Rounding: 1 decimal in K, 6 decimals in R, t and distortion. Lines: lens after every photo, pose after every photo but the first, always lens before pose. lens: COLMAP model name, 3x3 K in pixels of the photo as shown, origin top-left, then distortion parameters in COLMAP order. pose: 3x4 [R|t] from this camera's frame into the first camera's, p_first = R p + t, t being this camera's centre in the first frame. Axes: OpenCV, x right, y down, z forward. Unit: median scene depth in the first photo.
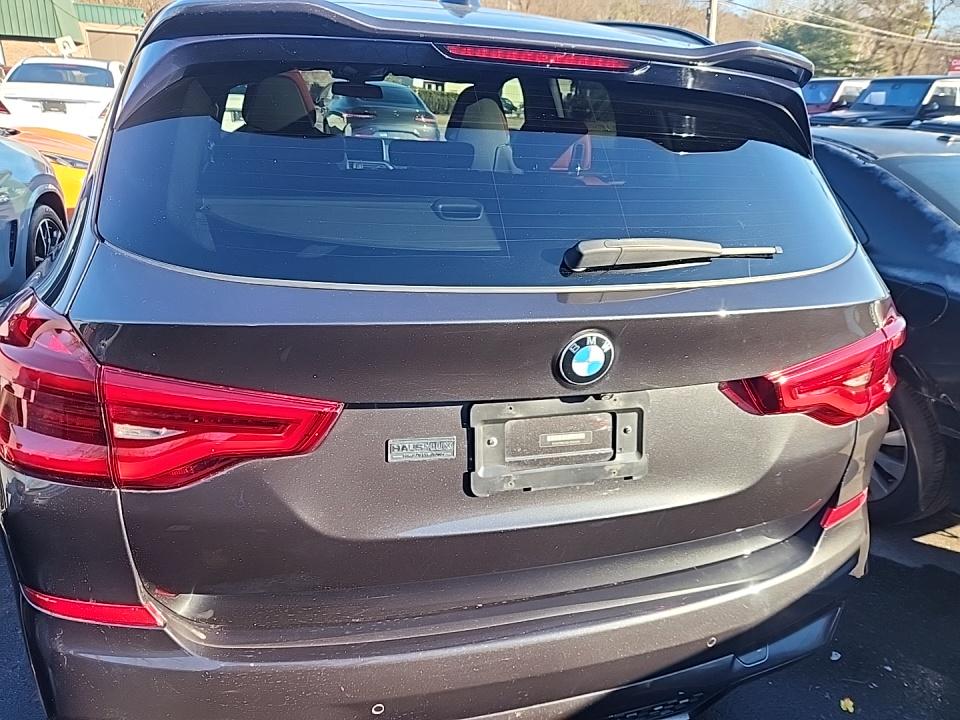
lens RADIAL K [[643.9, 0, 479.6], [0, 643.9, 356.5], [0, 0, 1]] dist [0.029485, -0.019354]
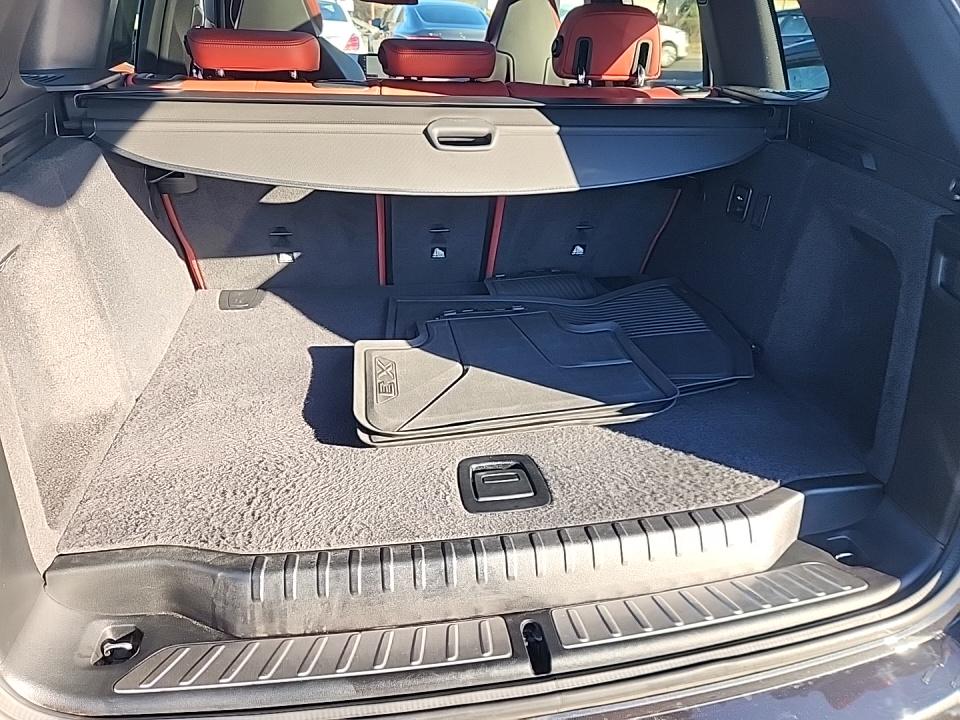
lens RADIAL K [[643.9, 0, 482.2], [0, 643.9, 358.4], [0, 0, 1]] dist [0.029485, -0.019354]
pose [[0.994210, 0.023218, -0.104914, 0.074320], [-0.012673, 0.994899, 0.100082, -0.057463], [0.106703, -0.098173, 0.989432, 0.289396]]
